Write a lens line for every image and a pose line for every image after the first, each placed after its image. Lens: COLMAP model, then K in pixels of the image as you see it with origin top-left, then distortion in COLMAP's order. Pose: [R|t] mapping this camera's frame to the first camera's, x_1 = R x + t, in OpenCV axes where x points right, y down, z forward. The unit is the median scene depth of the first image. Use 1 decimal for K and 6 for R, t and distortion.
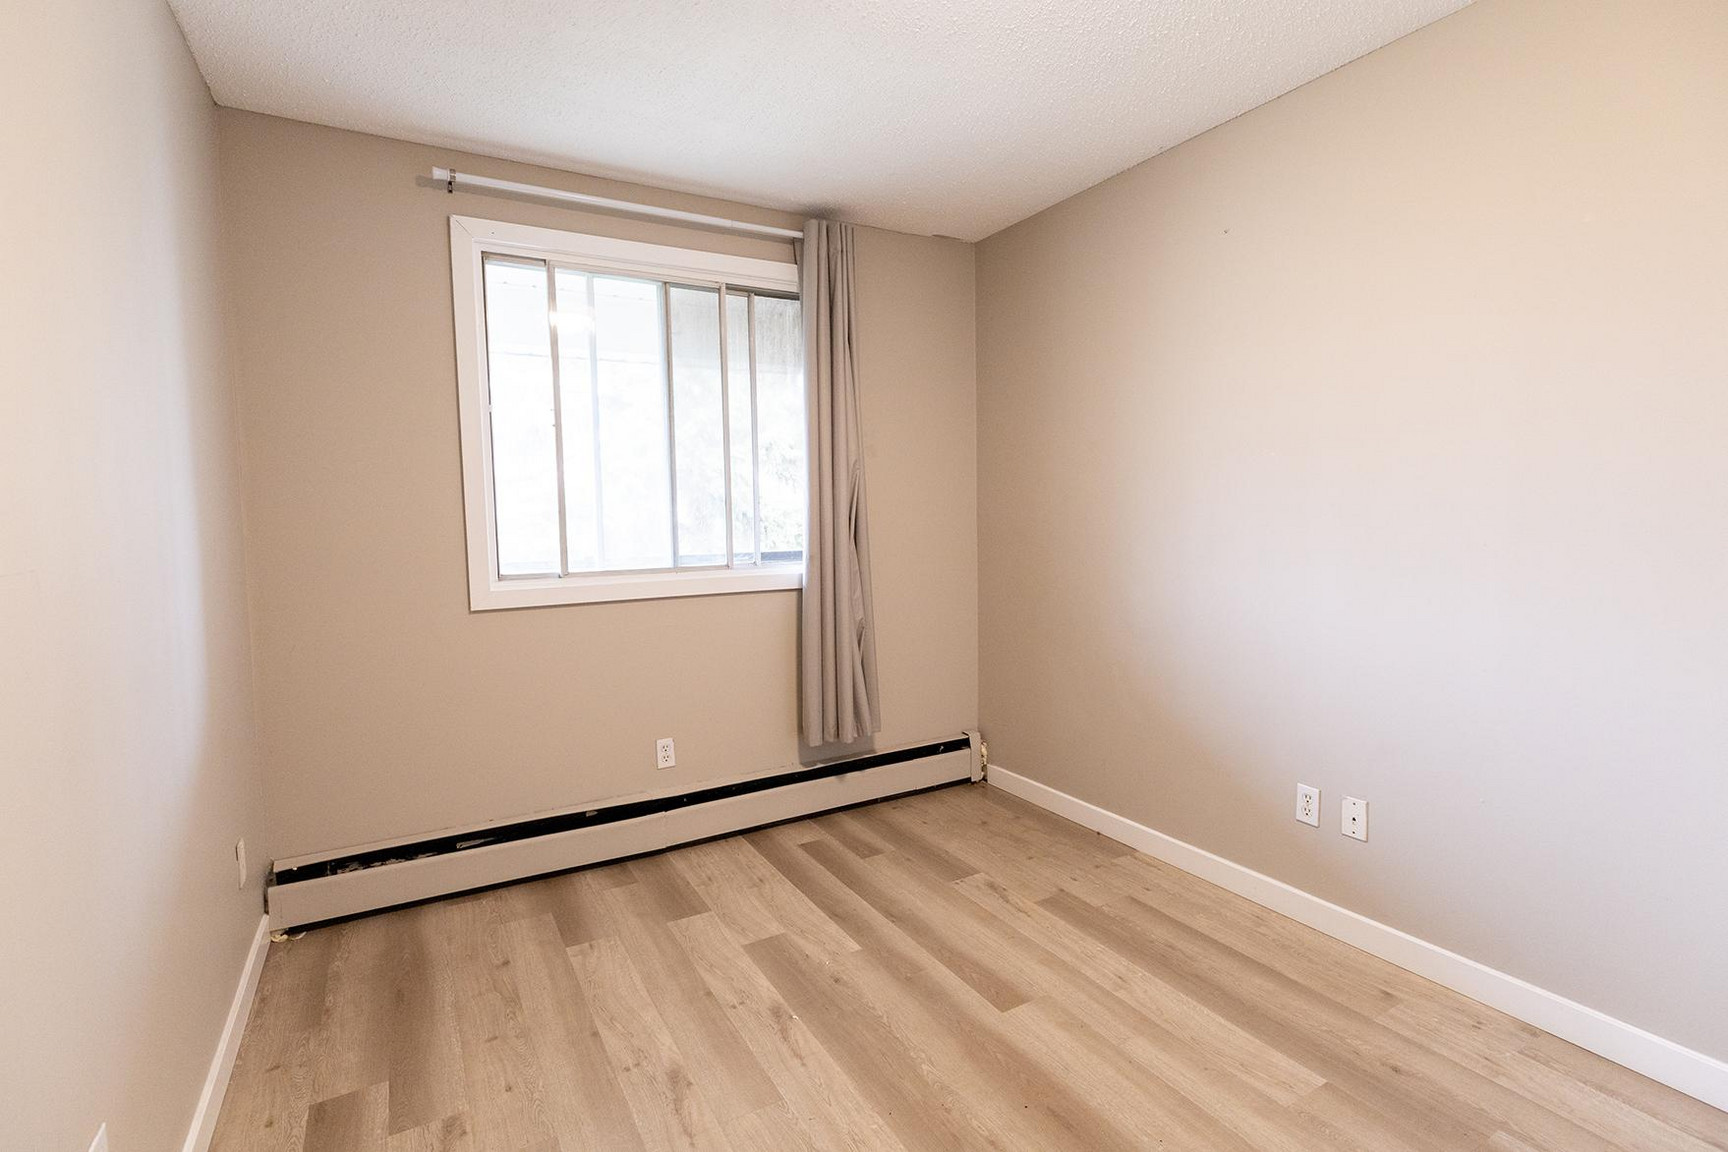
lens RADIAL K [[771.5, 0, 850.8], [0, 771.5, 574.8], [0, 0, 1]] dist [0.011030, -0.000250]
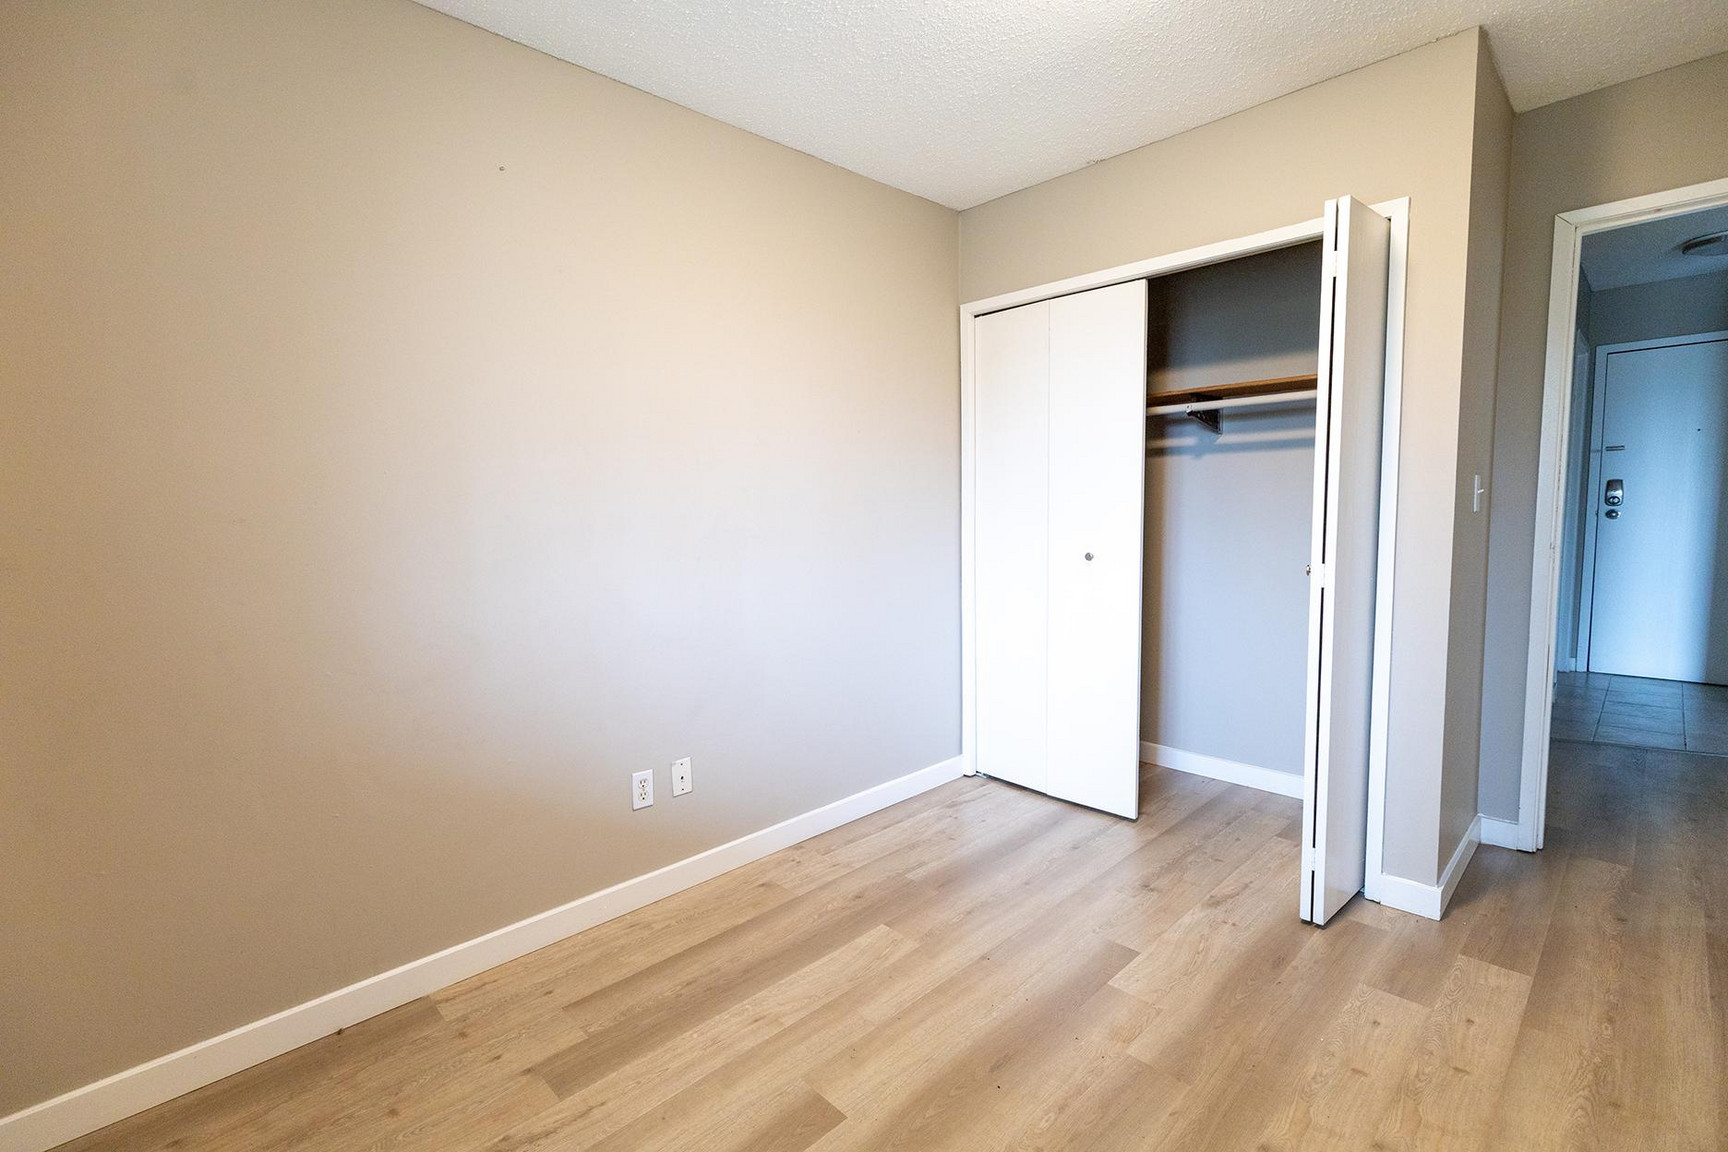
lens RADIAL K [[771.5, 0, 849.5], [0, 771.5, 575.3], [0, 0, 1]] dist [0.011030, -0.000250]
pose [[-0.221968, -0.065666, 0.972840, -0.486218], [0.103441, 0.990513, 0.090461, -0.054546], [-0.969551, 0.120711, -0.213070, 0.977231]]
